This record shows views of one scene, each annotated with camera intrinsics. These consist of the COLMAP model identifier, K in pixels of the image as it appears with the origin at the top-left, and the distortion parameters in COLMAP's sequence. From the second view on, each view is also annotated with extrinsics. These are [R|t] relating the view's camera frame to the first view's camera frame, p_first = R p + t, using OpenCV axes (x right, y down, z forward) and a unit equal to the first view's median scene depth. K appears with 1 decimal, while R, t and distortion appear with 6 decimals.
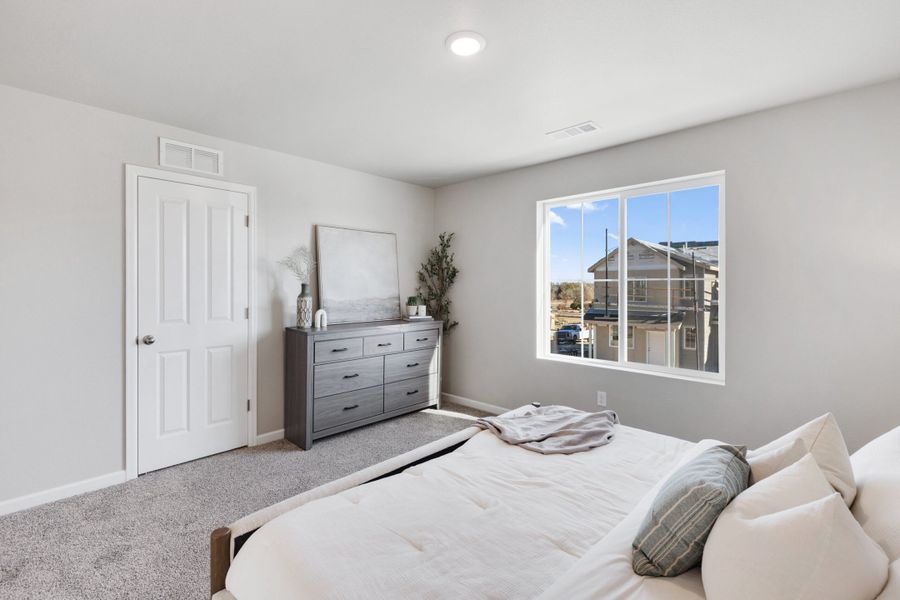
lens RADIAL K [[410.2, 0, 451.7], [0, 410.2, 292.5], [0, 0, 1]] dist [0.003023, 0.000234]
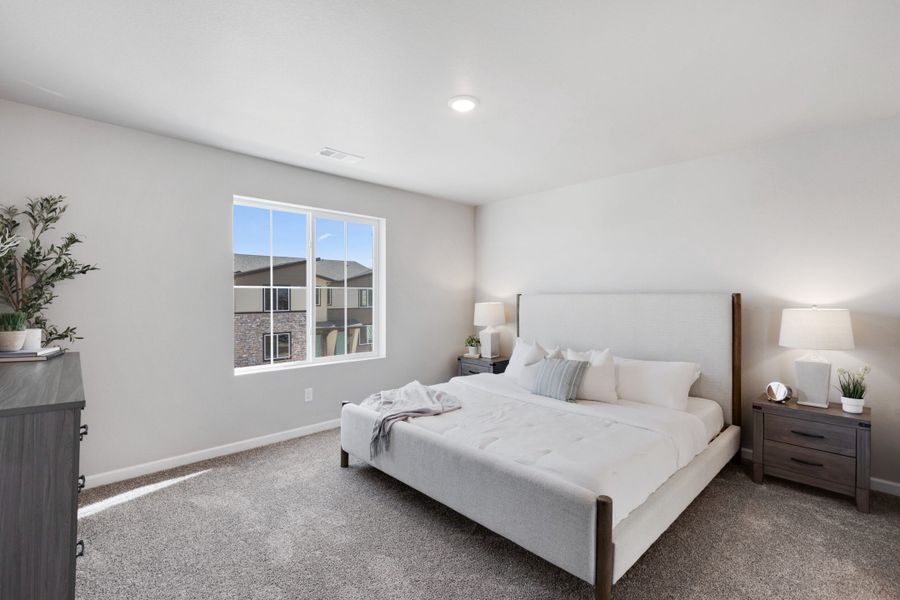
lens RADIAL K [[400.1, 0, 450.8], [0, 400.1, 291.9], [0, 0, 1]] dist [0.000903, 0.000091]
pose [[0.056532, 0.006112, 0.998382, -0.711220], [0.019517, 0.999783, -0.007225, -0.002818], [-0.998210, 0.019894, 0.056400, 0.568028]]
